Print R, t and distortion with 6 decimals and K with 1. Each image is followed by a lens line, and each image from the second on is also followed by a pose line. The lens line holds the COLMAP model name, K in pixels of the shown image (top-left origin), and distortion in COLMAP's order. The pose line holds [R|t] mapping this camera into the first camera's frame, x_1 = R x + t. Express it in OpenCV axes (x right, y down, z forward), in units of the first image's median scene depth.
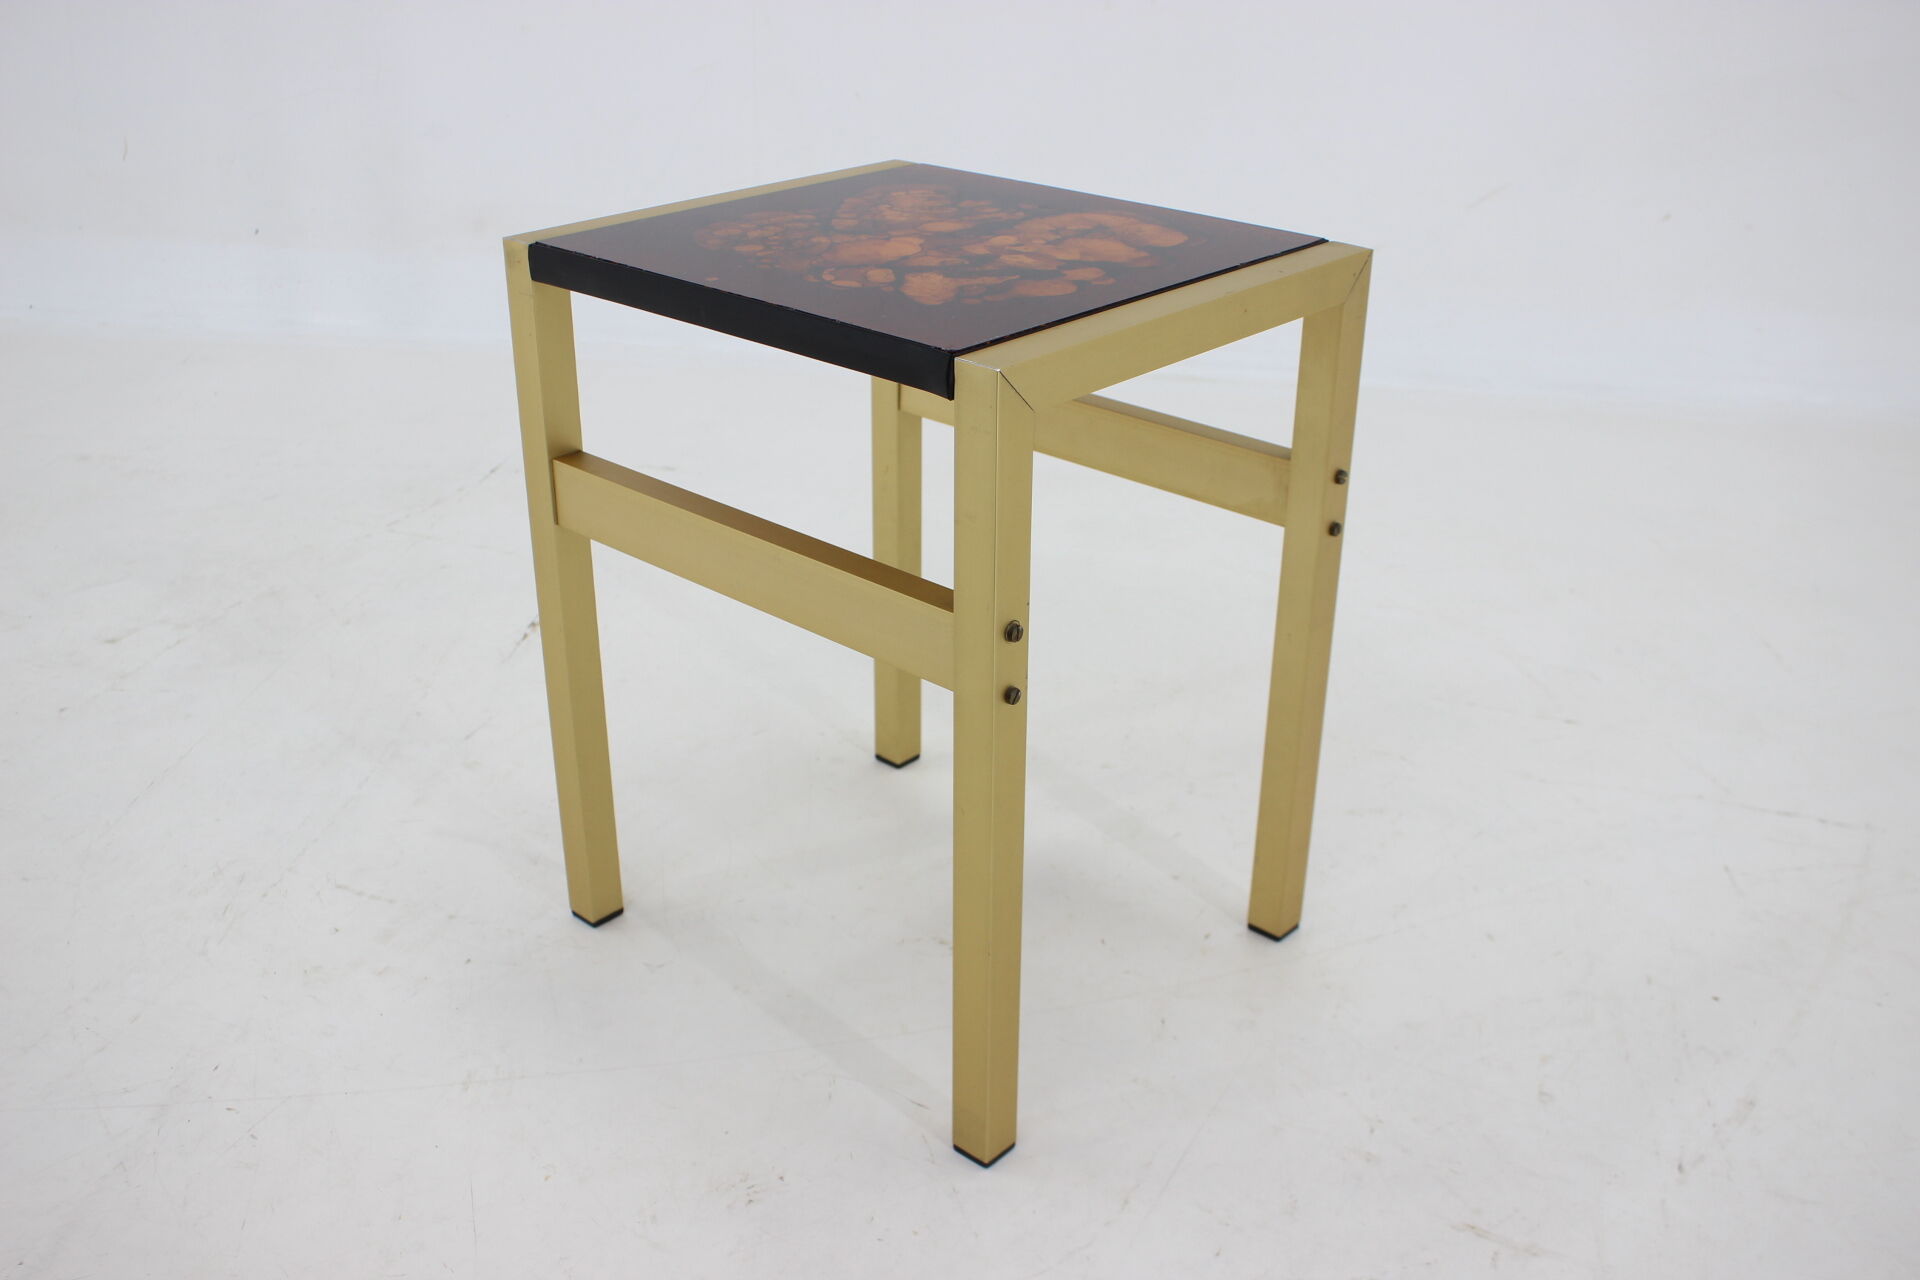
lens RADIAL K [[1769.2, 0, 960.7], [0, 1769.2, 640.9], [0, 0, 1]] dist [-0.101542, 0.062262]
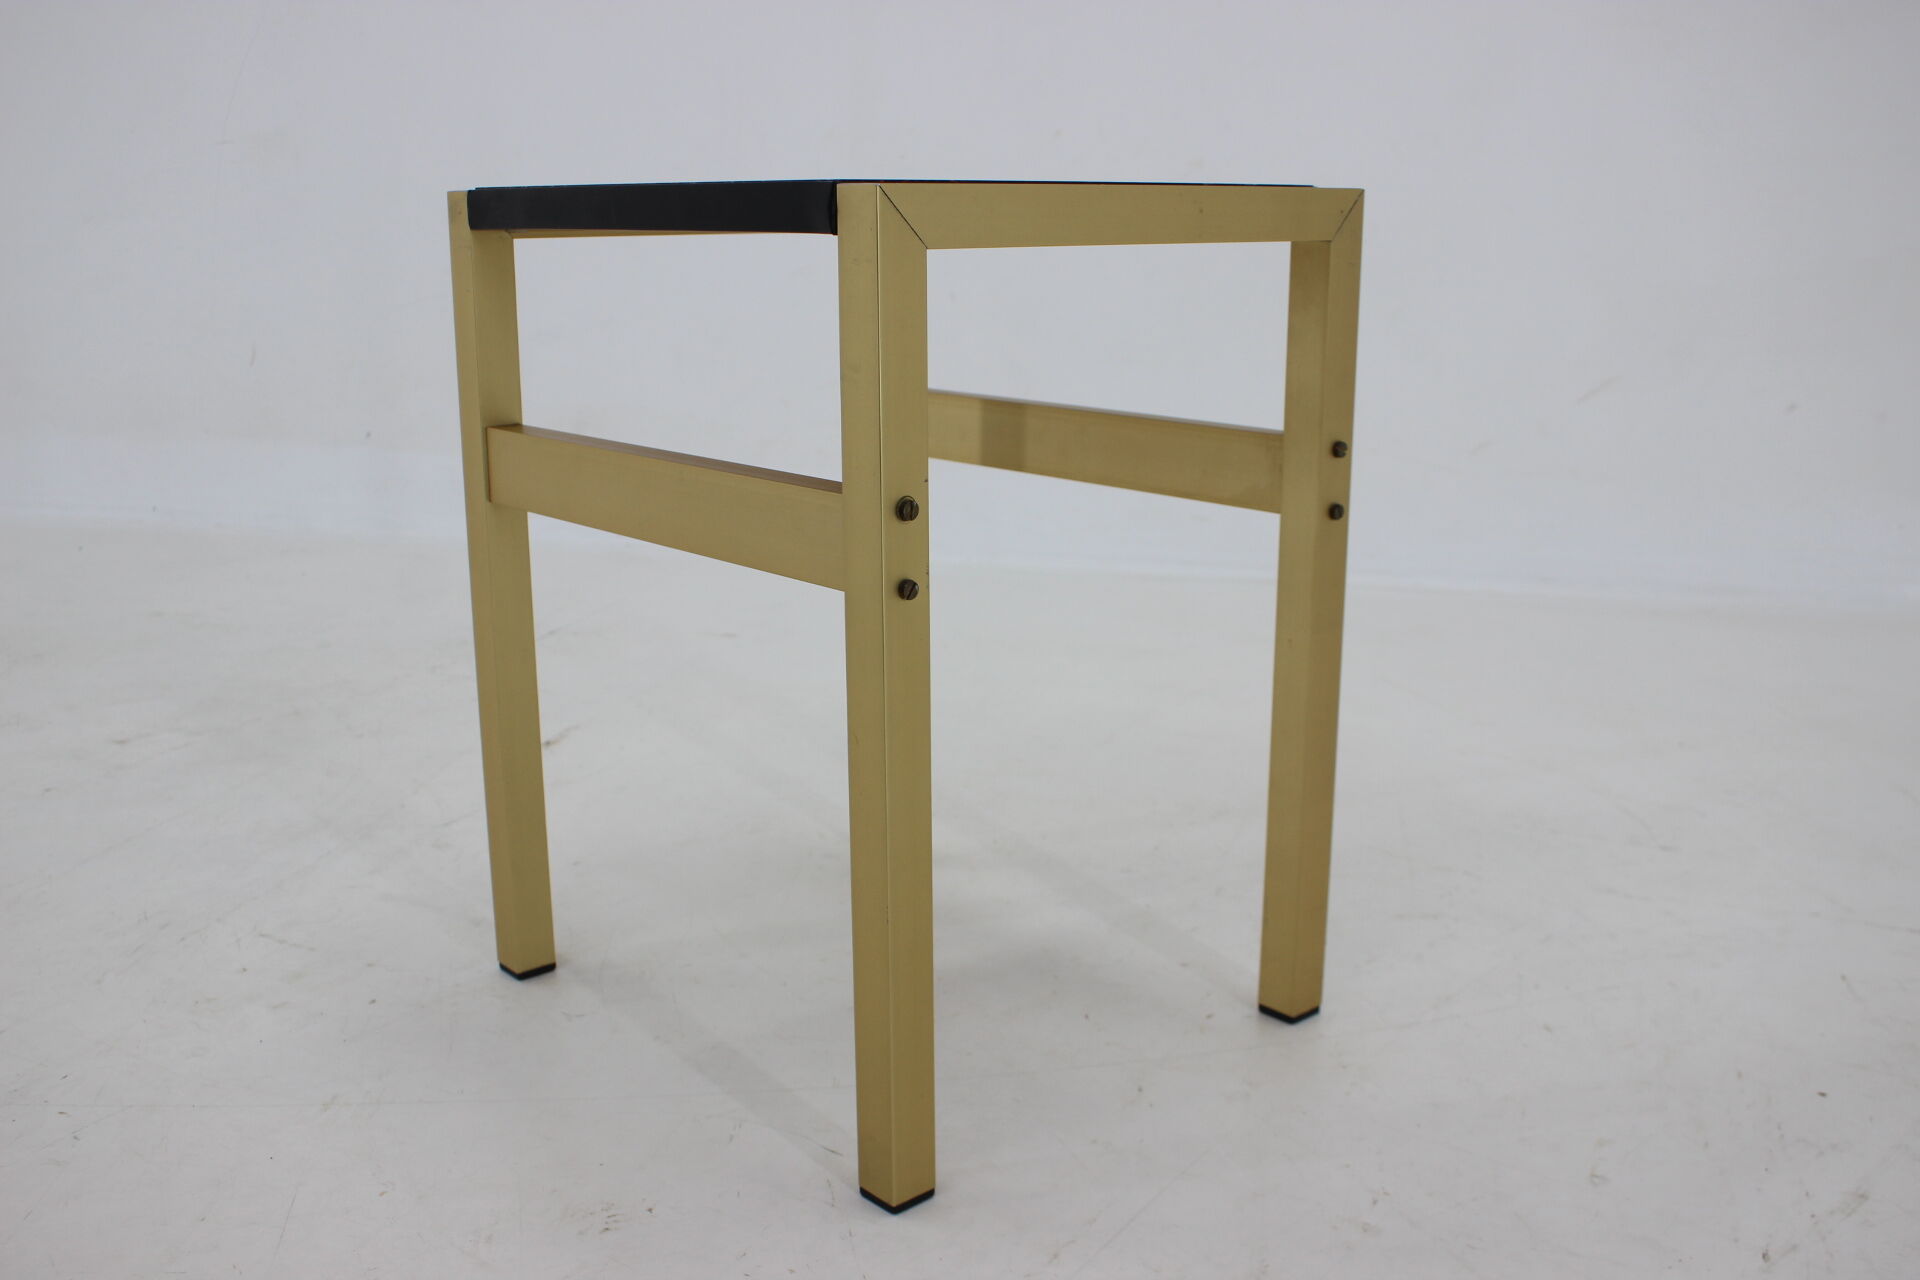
lens RADIAL K [[1769.2, 0, 962.7], [0, 1769.2, 638.0], [0, 0, 1]] dist [-0.101542, 0.062262]
pose [[0.994654, 0.015962, -0.102024, 0.116871], [-0.036694, 0.978136, -0.204704, 0.186550], [0.096525, 0.207353, 0.973492, 0.129359]]
